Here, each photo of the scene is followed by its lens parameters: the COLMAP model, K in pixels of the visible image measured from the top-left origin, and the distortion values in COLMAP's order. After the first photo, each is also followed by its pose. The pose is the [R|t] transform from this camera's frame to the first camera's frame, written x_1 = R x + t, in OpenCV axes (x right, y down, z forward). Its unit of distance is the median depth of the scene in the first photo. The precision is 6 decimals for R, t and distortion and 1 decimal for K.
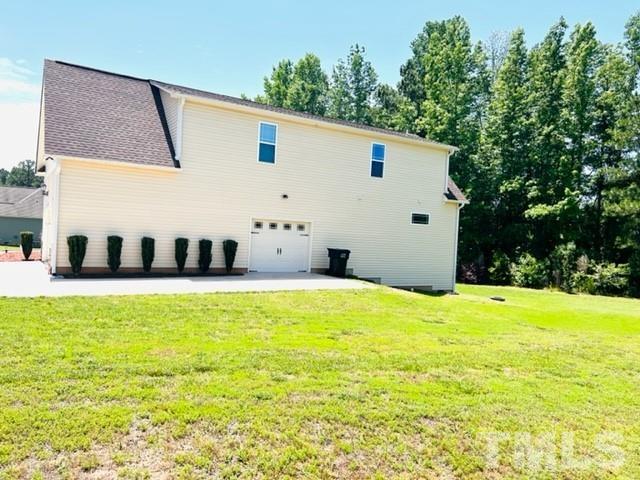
lens RADIAL K [[481.9, 0, 320.0], [0, 481.9, 240.0], [0, 0, 1]] dist [0.098253, -0.137873]
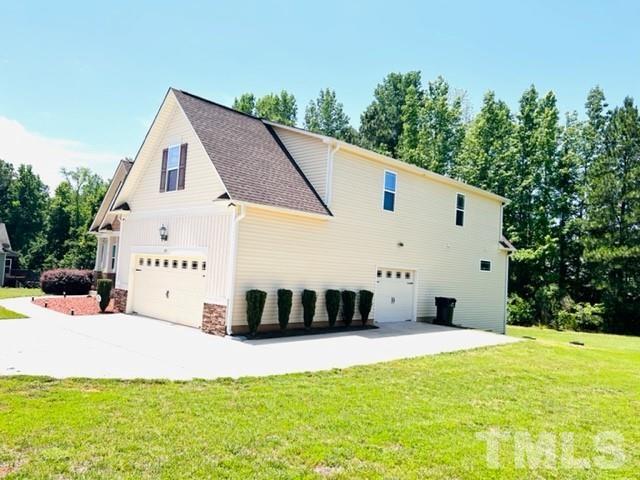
lens RADIAL K [[481.9, 0, 320.0], [0, 481.9, 240.0], [0, 0, 1]] dist [0.098253, -0.137873]
pose [[0.967424, 0.023032, 0.252111, -0.302820], [-0.007615, 0.998050, -0.061956, -0.023373], [-0.253046, 0.058018, 0.965713, 0.052031]]
